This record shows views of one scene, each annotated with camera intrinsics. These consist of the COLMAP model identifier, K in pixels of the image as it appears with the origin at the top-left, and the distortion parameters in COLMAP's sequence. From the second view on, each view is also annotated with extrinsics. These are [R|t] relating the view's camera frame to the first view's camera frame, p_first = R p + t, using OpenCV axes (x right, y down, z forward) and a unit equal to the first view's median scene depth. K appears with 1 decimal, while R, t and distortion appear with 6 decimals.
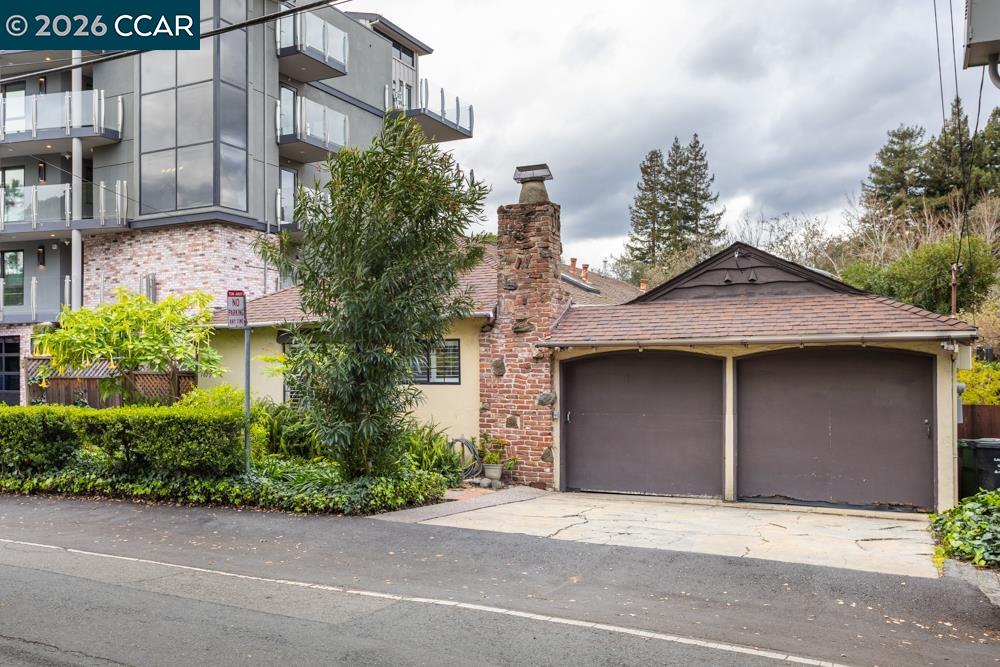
lens RADIAL K [[893.1, 0, 500.0], [0, 893.1, 333.5], [0, 0, 1]] dist [-0.007824, -0.002245]
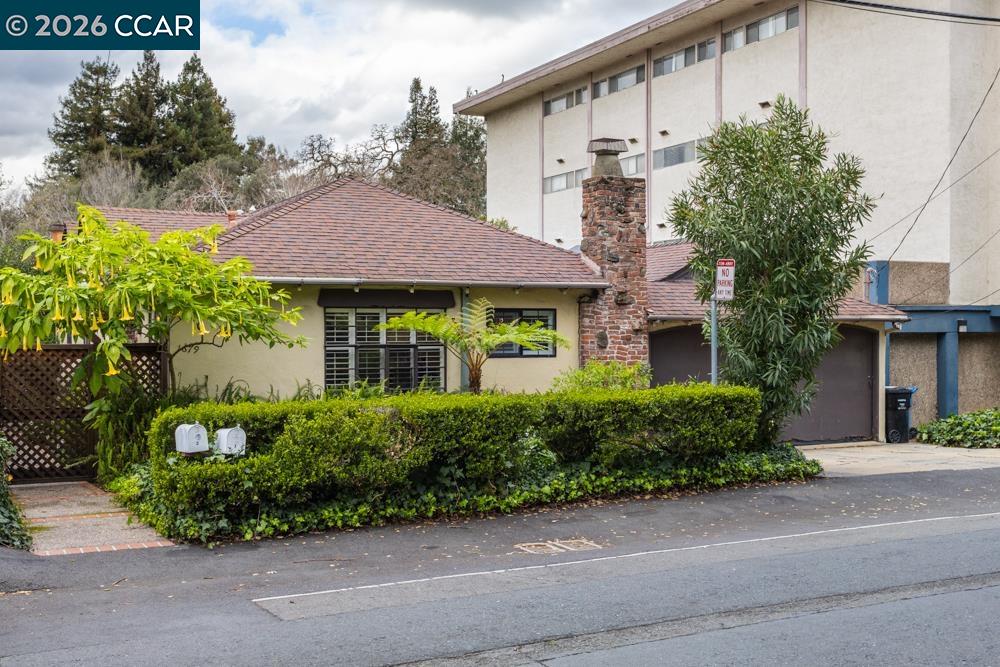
lens RADIAL K [[1053.0, 0, 500.0], [0, 1053.0, 333.5], [0, 0, 1]] dist [0.006094, 0.004295]
pose [[0.574195, 0.002793, 0.818714, -1.030525], [-0.034127, 0.999207, 0.020526, 0.011575], [-0.818007, -0.039726, 0.573834, 0.423152]]
